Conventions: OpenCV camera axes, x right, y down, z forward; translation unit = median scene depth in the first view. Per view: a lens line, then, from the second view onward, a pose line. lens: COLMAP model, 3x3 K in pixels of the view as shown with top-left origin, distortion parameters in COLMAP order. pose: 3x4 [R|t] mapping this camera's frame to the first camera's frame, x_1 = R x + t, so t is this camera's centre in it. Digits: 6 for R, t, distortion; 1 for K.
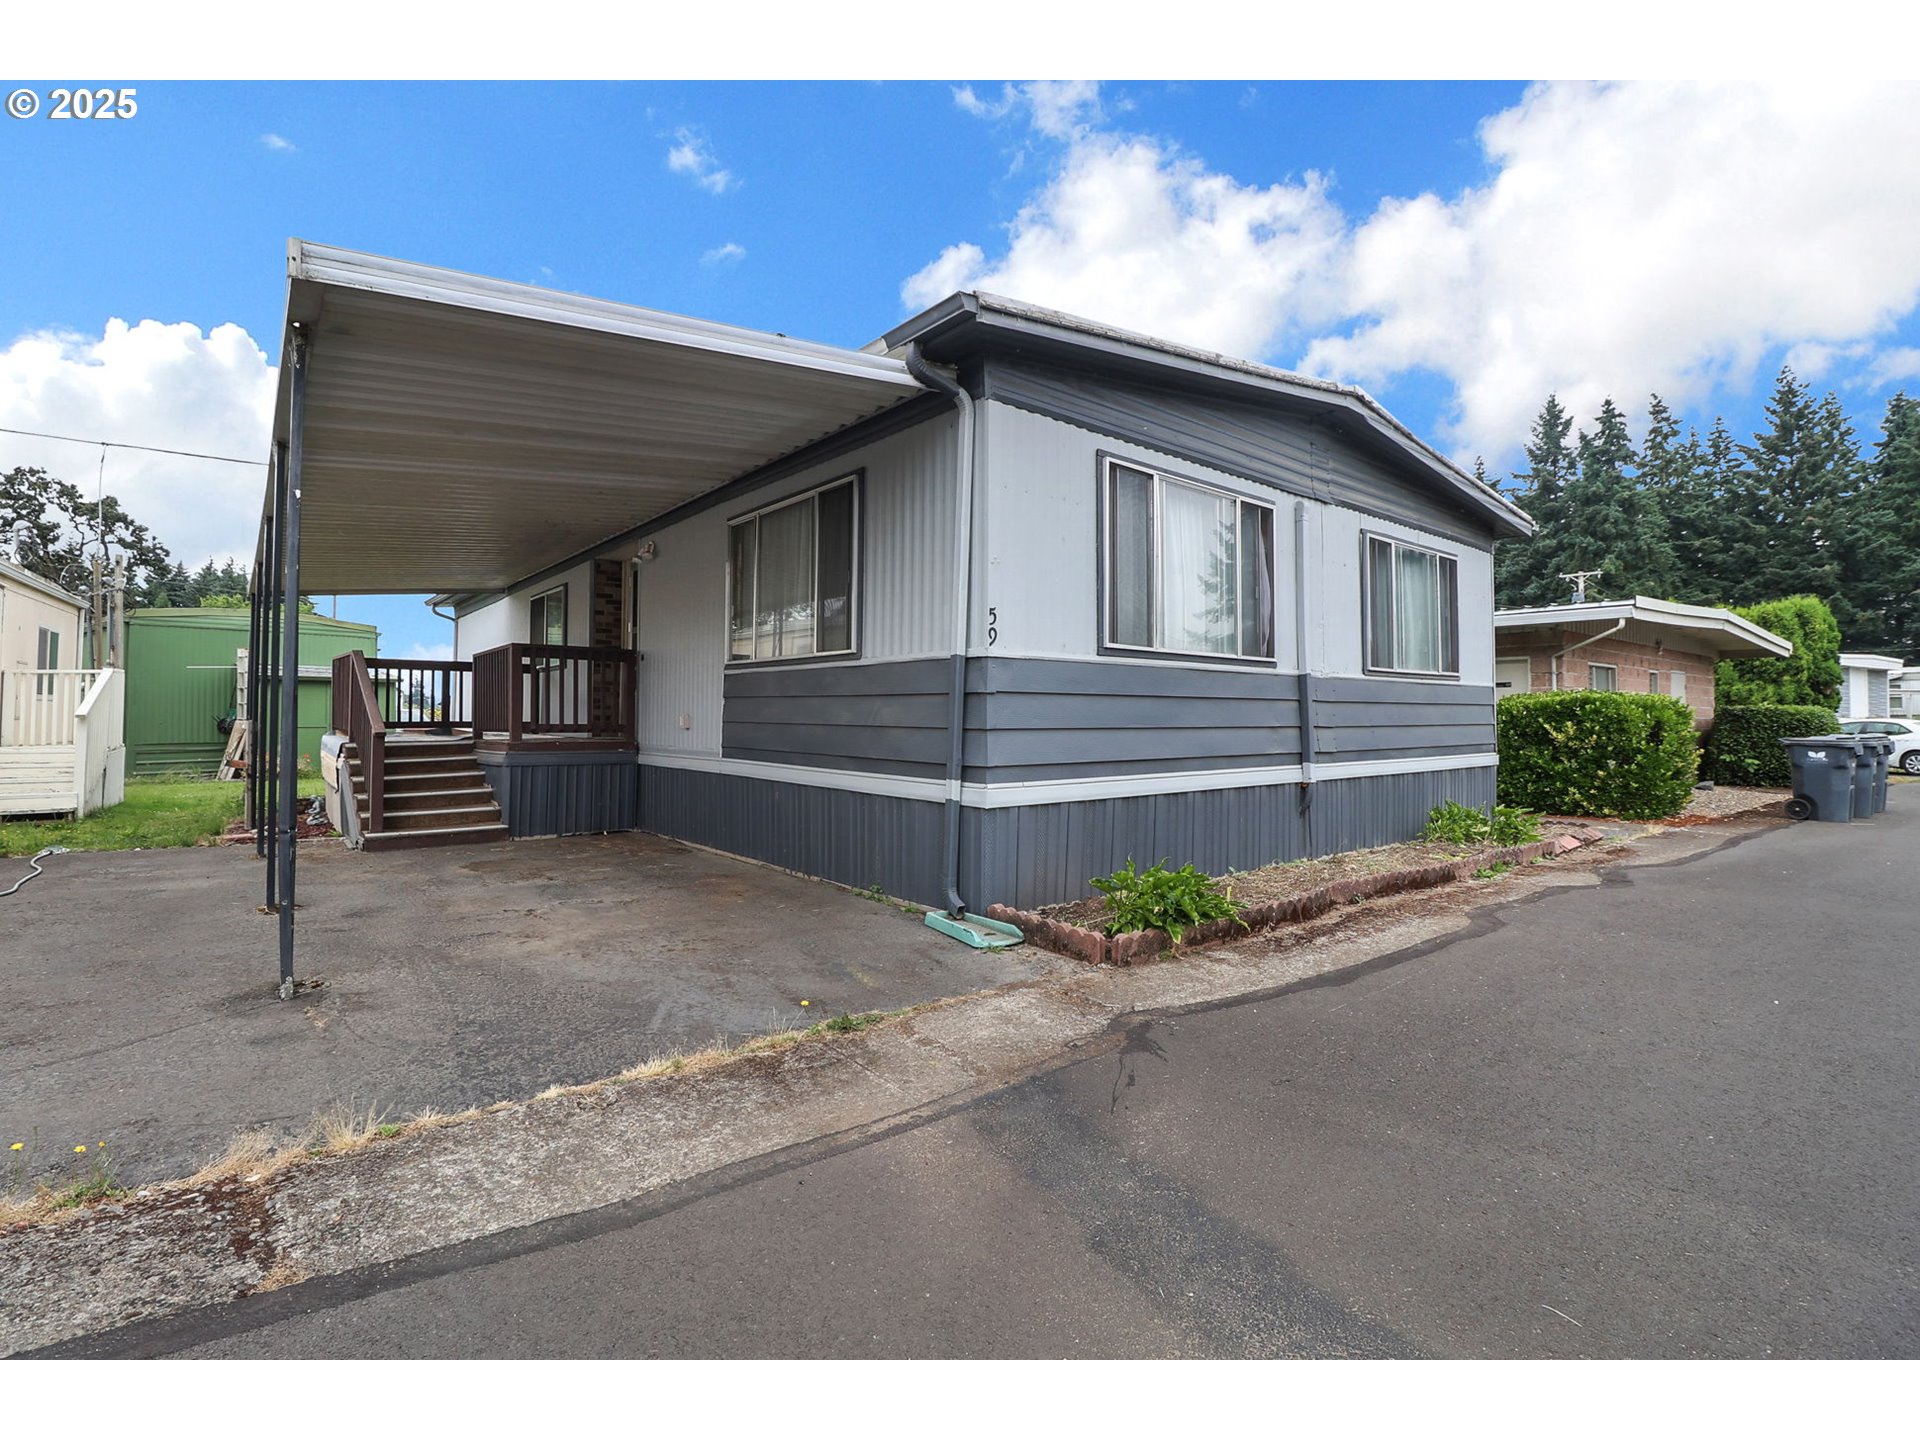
lens RADIAL K [[886.8, 0, 944.2], [0, 886.8, 696.0], [0, 0, 1]] dist [0.001476, -0.014314]
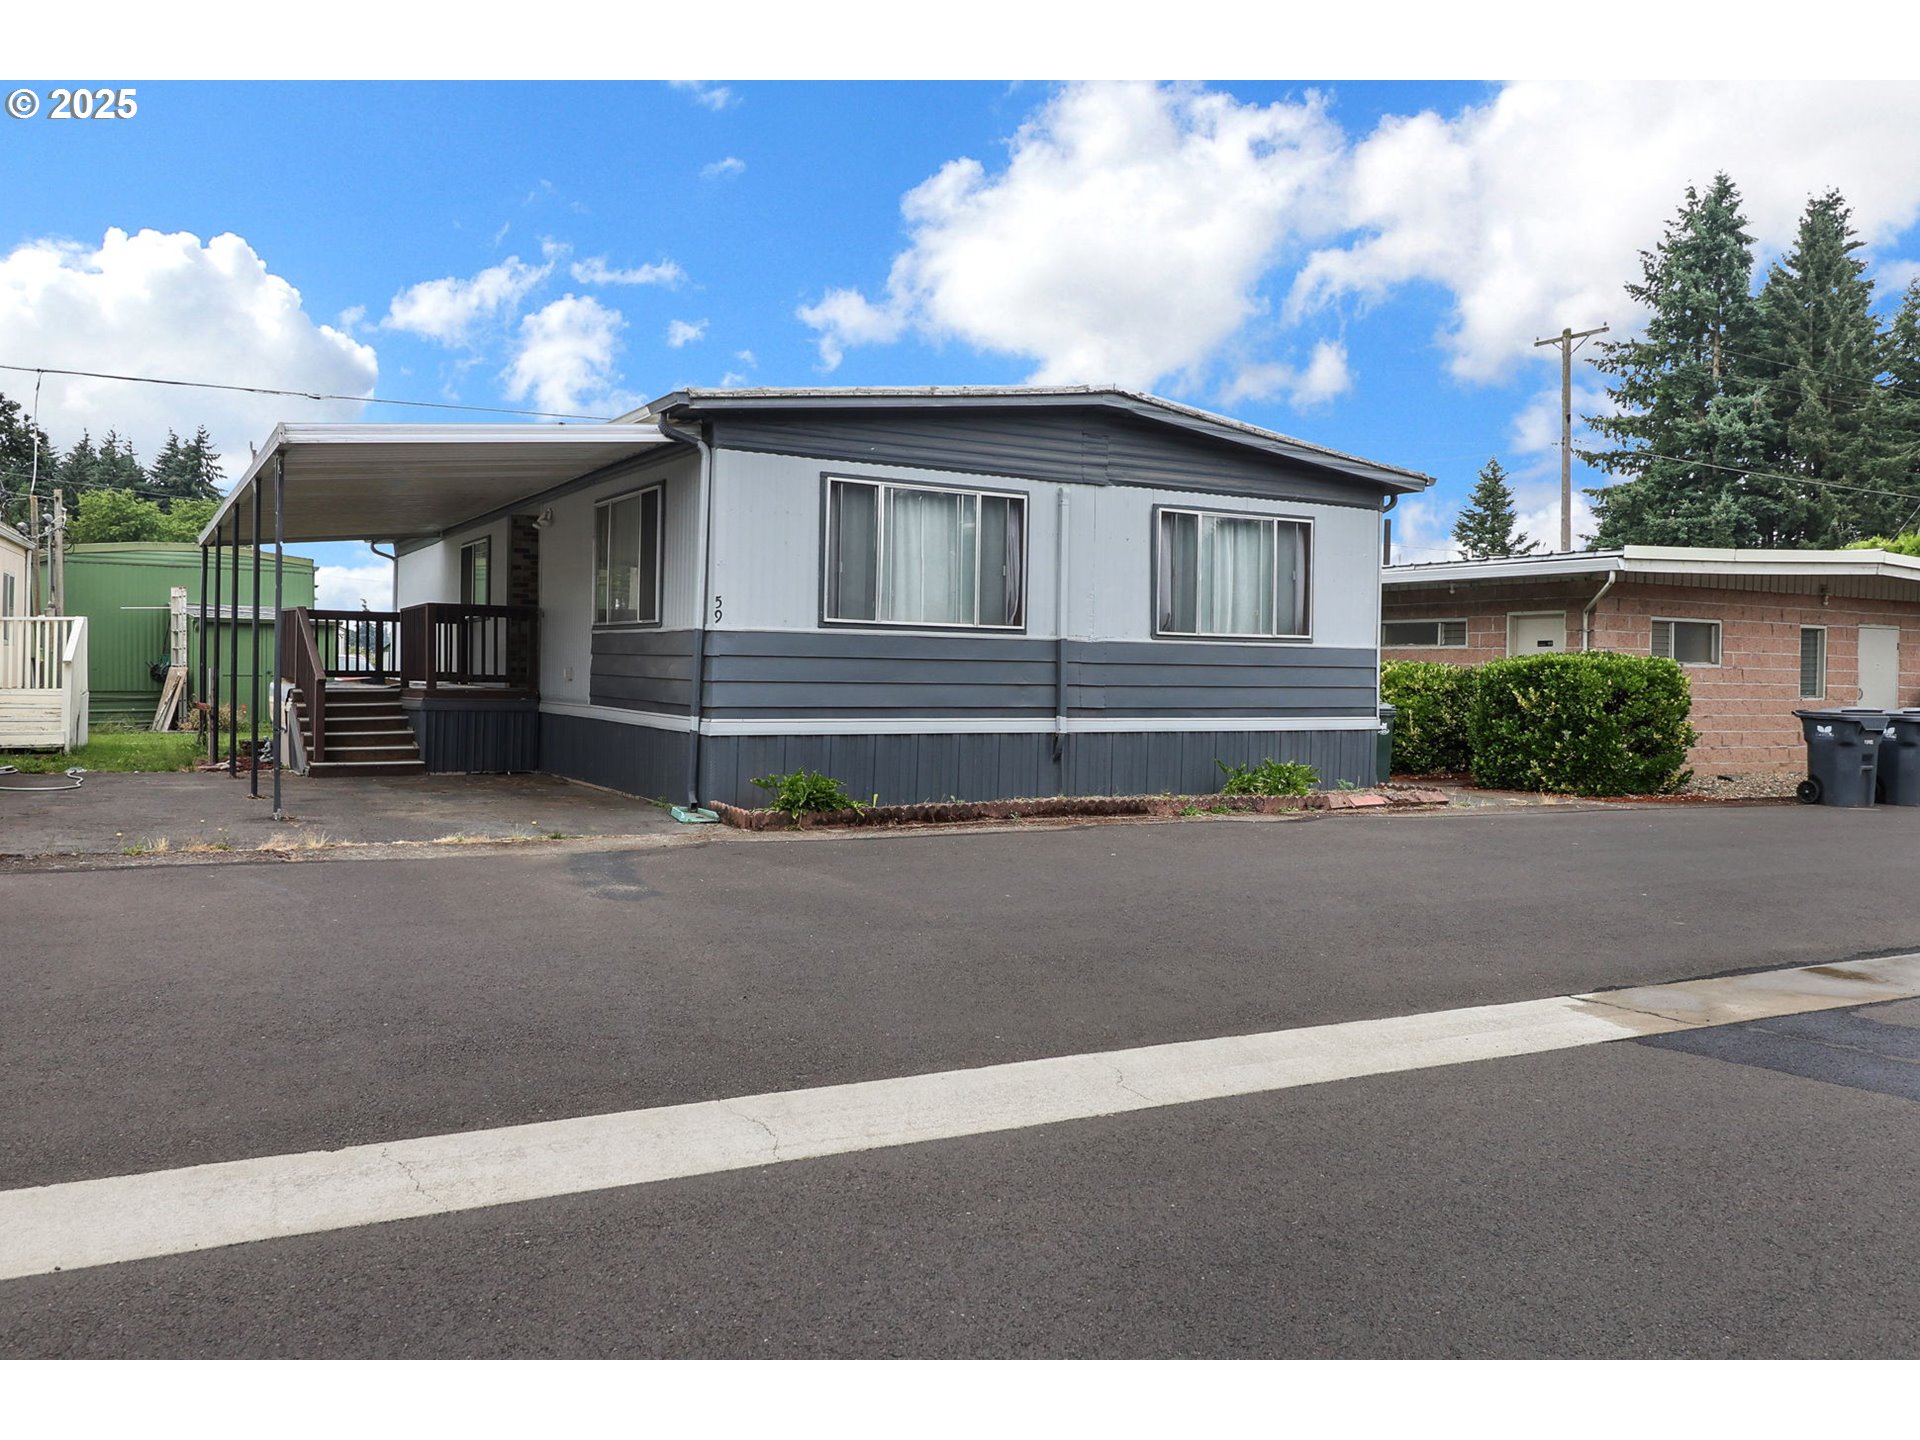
lens RADIAL K [[1460.8, 0, 942.5], [0, 1460.8, 687.5], [0, 0, 1]] dist [0.012213, -0.003630]
pose [[0.986860, 0.014837, -0.160895, 0.424462], [-0.009374, 0.999355, 0.034660, -0.020223], [0.161306, -0.032696, 0.986363, -0.680466]]
